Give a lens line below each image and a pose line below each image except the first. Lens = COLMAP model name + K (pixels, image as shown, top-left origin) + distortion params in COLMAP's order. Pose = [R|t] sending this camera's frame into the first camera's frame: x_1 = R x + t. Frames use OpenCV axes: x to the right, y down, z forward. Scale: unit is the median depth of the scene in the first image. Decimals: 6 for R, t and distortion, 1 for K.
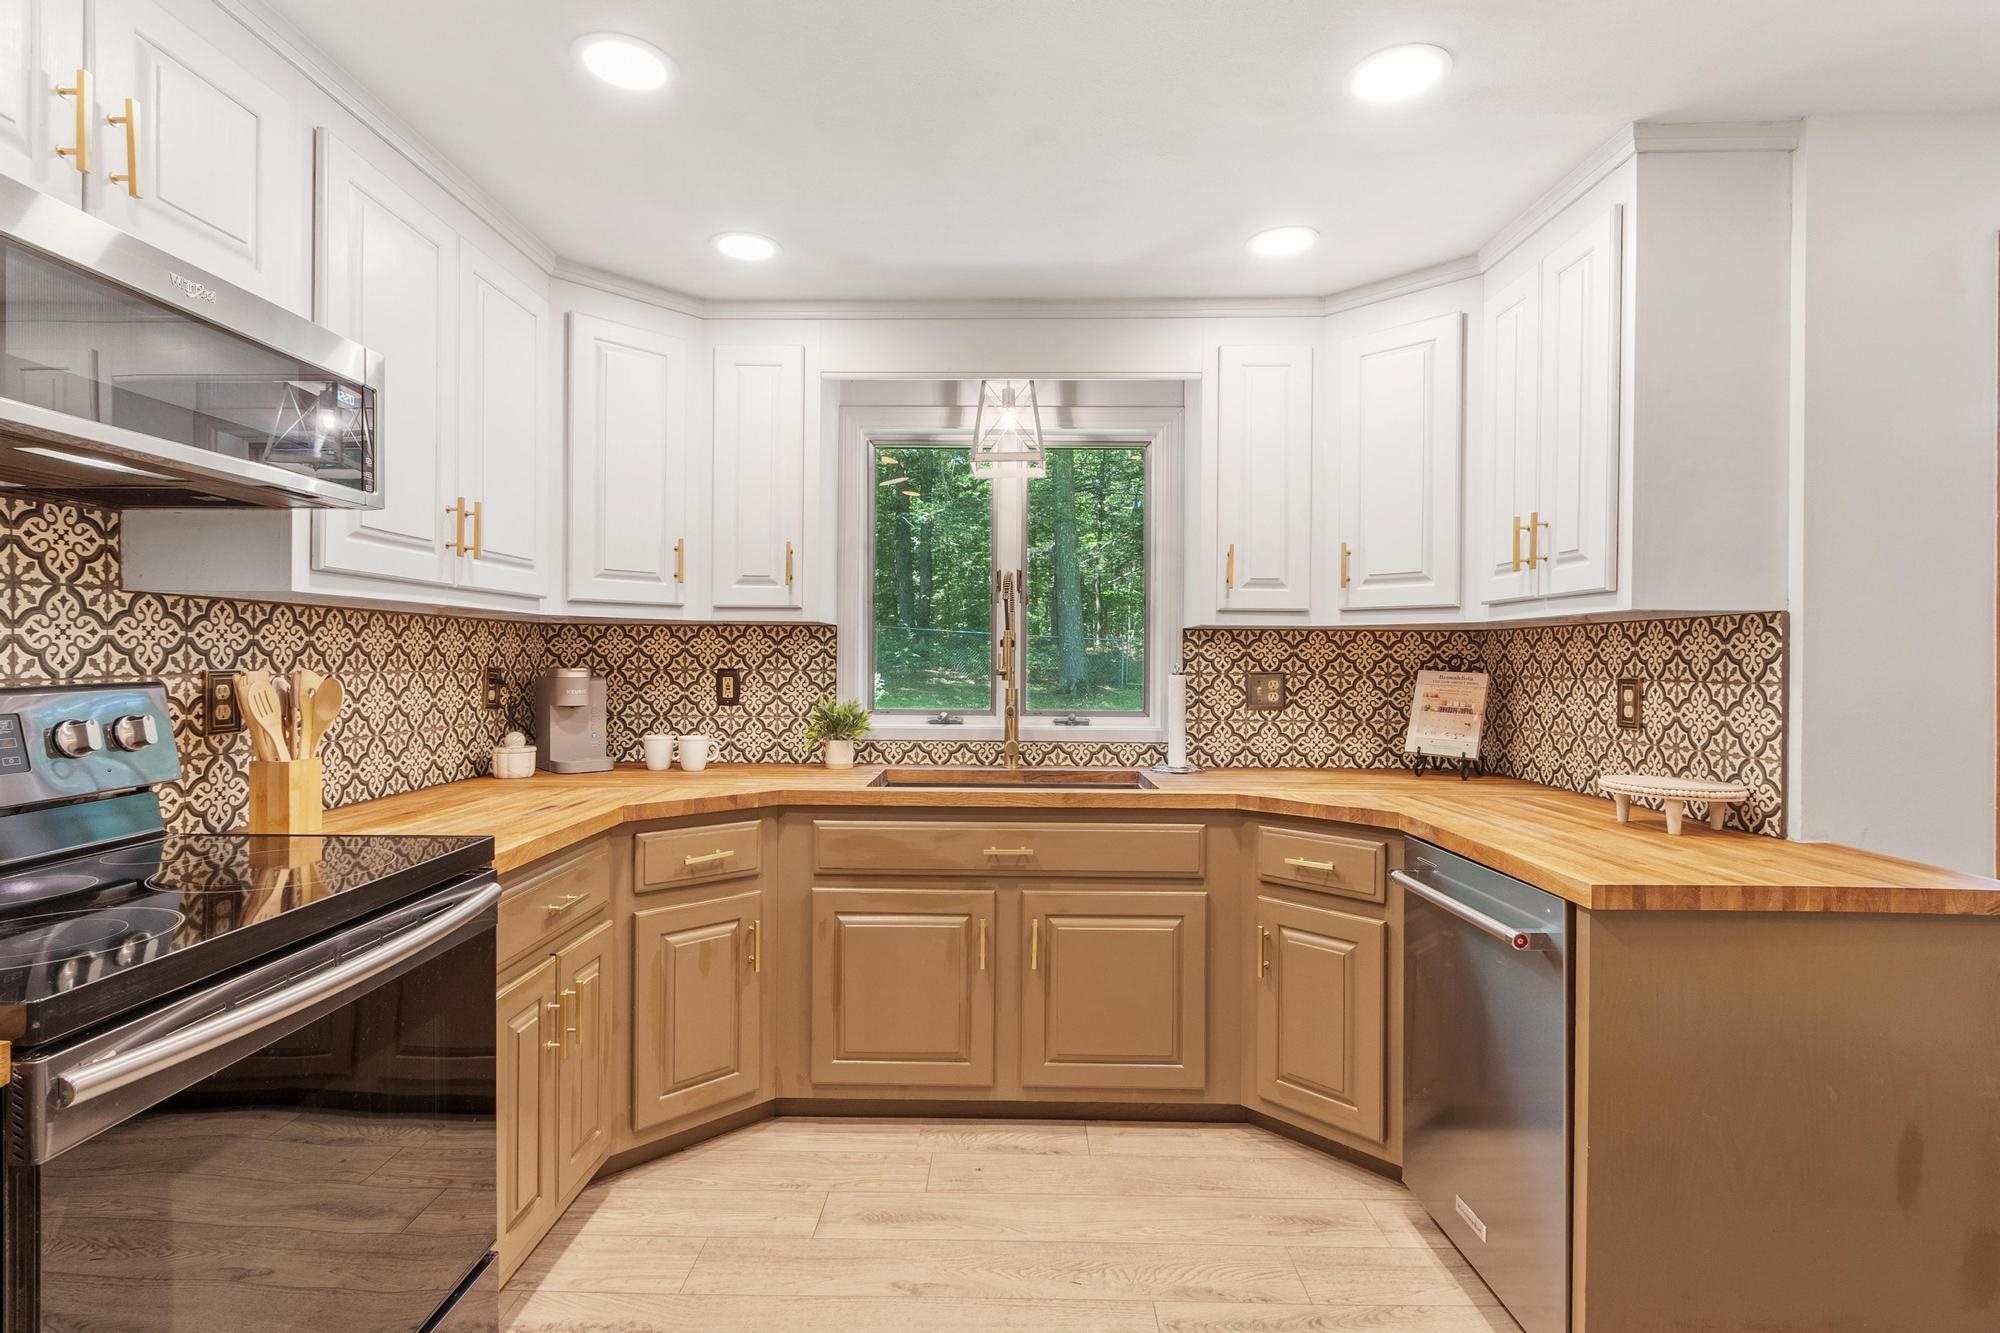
lens RADIAL K [[964.4, 0, 994.5], [0, 964.4, 657.7], [0, 0, 1]] dist [0.015590, -0.013154]
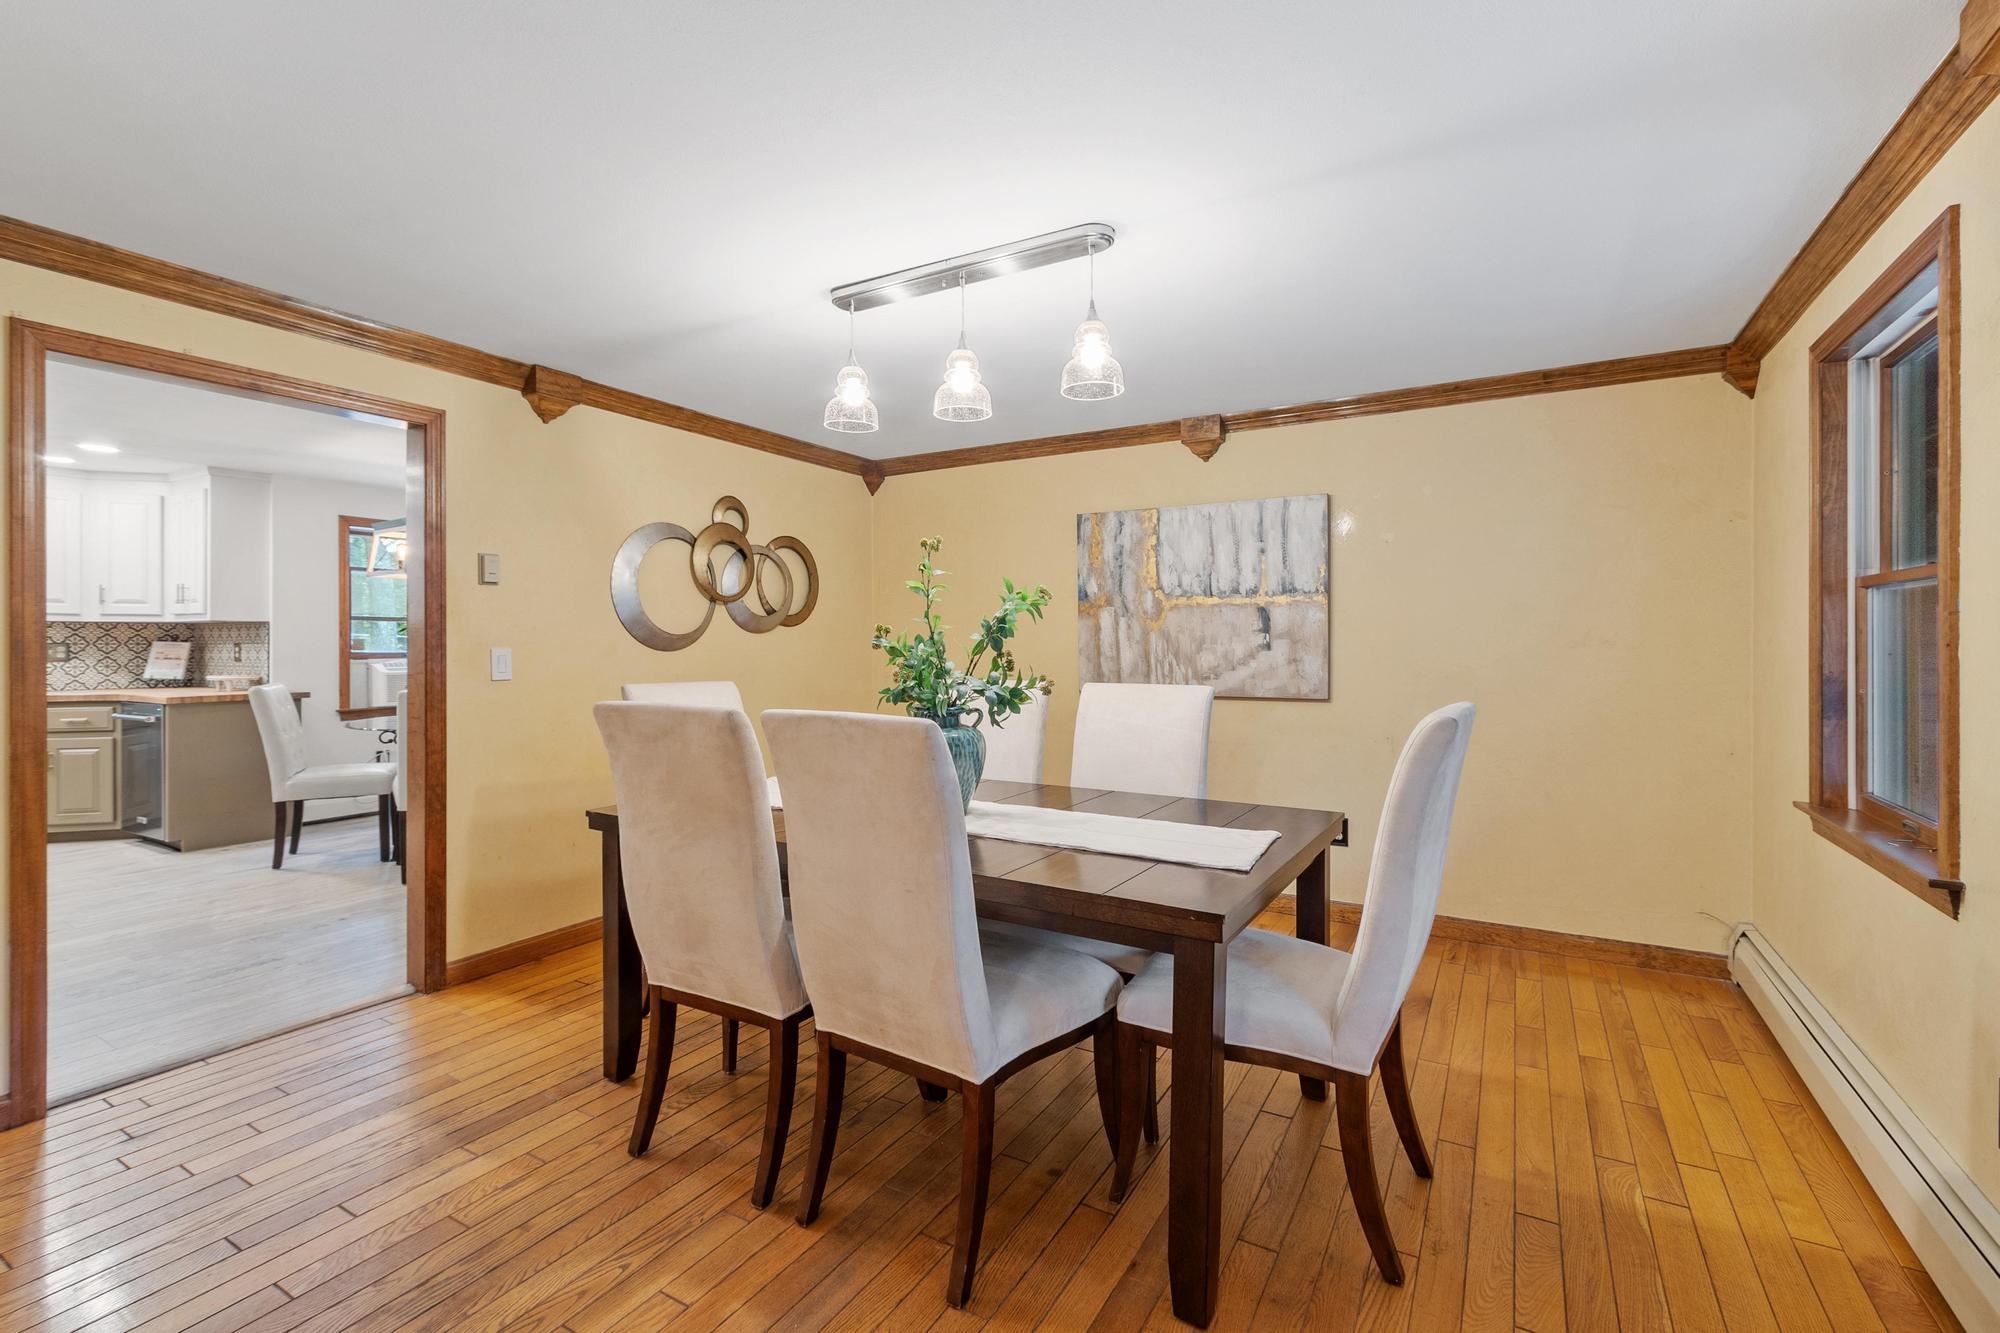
lens RADIAL K [[879.9, 0, 997.5], [0, 879.9, 642.4], [0, 0, 1]] dist [0.000787, 0.000172]
pose [[0.492073, -0.006462, 0.870530, -0.451332], [0.001735, 0.999978, 0.006442, 0.007005], [-0.870552, -0.001659, 0.492073, -2.075051]]
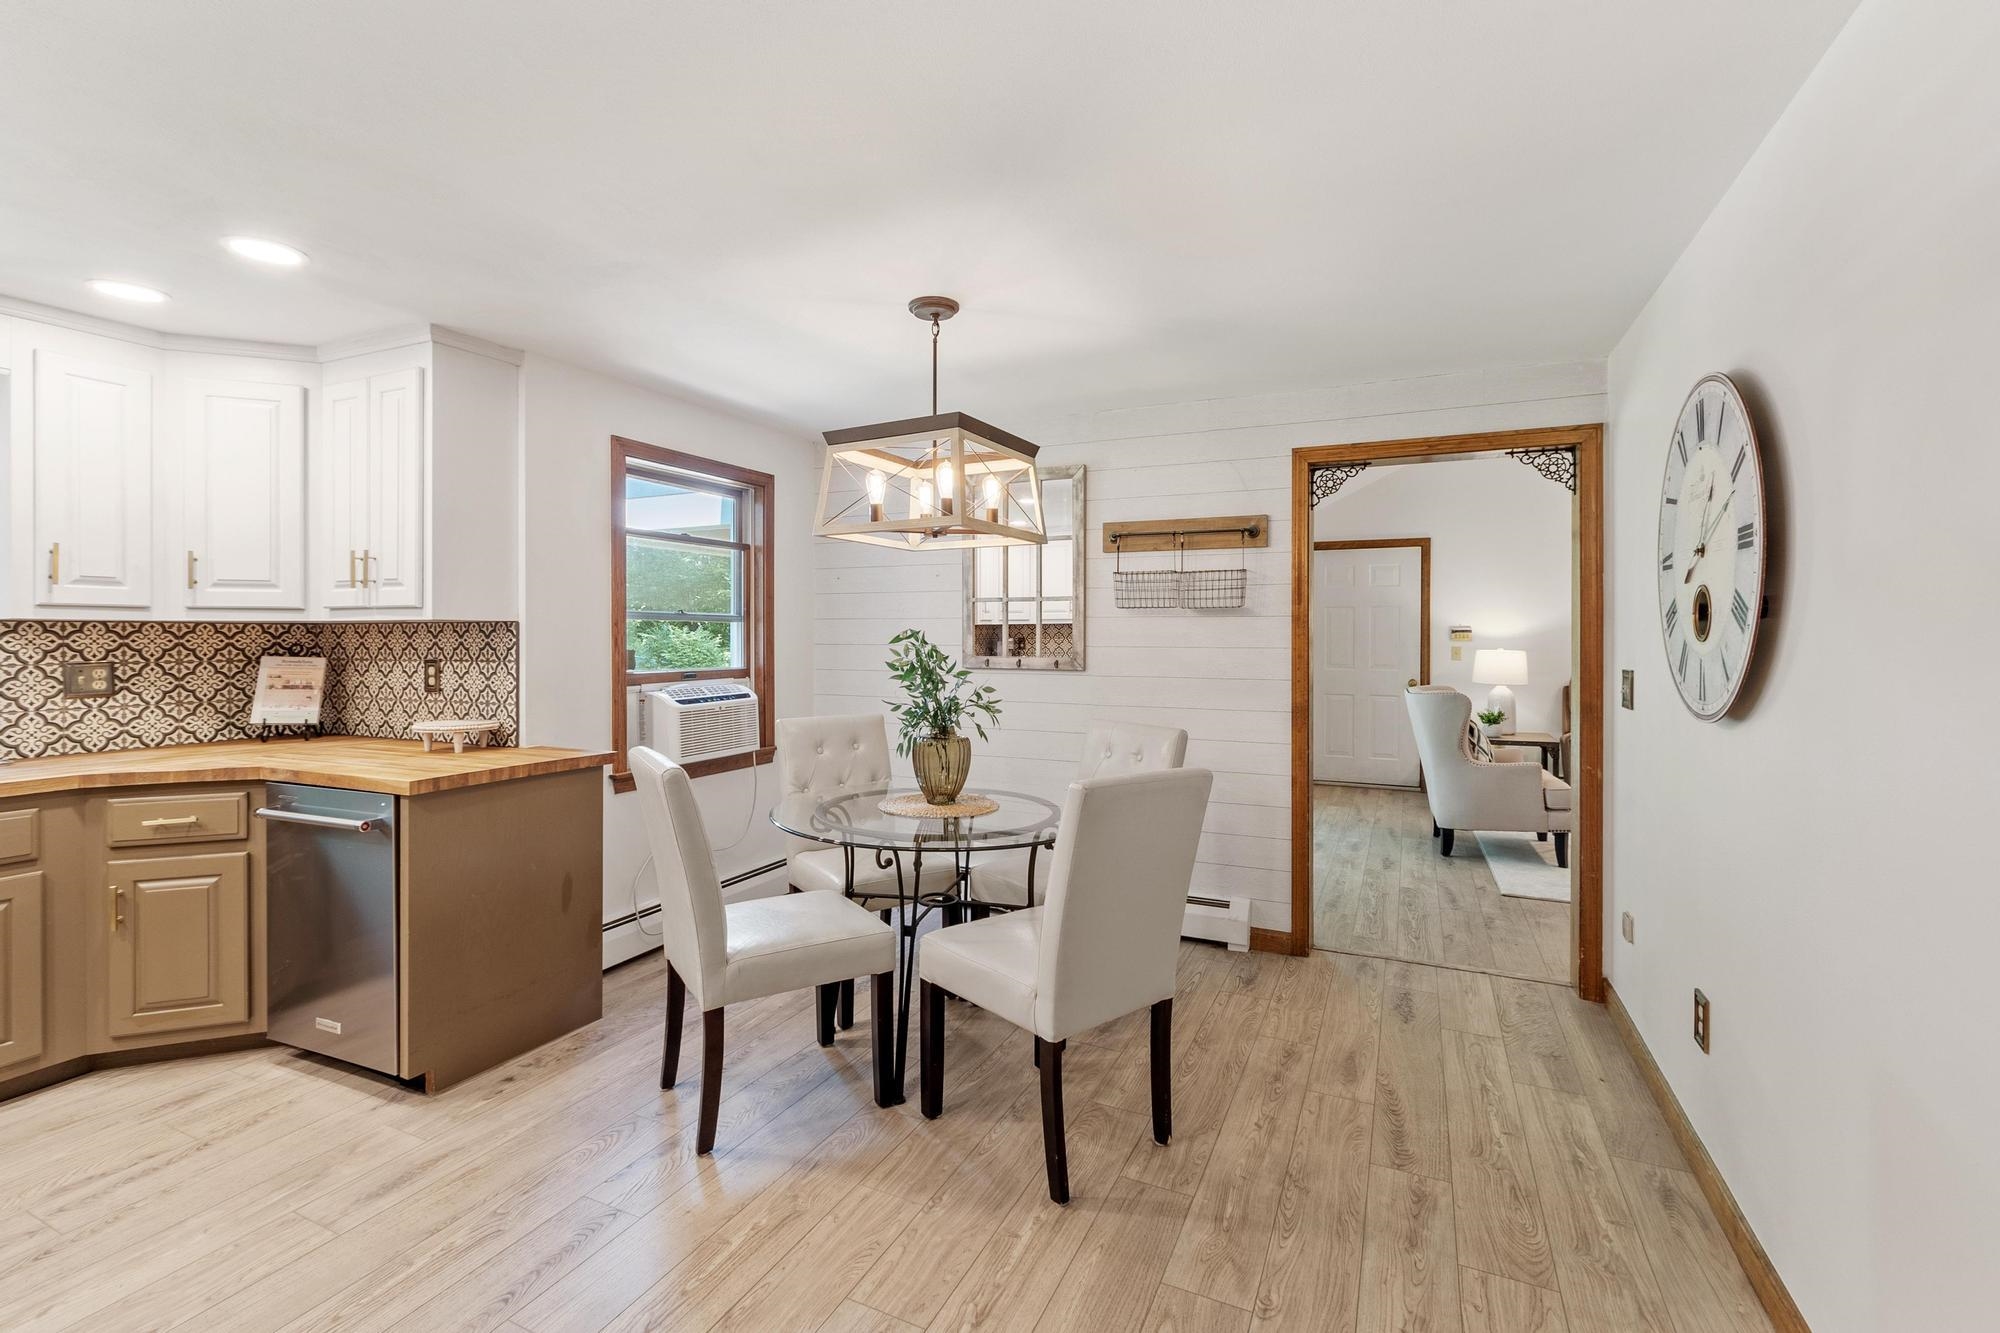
lens RADIAL K [[870.5, 0, 999.1], [0, 870.5, 642.6], [0, 0, 1]] dist [-0.001566, 0.000295]
pose [[0.405738, -0.013908, 0.913884, -0.235681], [0.001407, 0.999893, 0.014592, -0.024029], [-0.913988, -0.004635, 0.405714, -0.374545]]
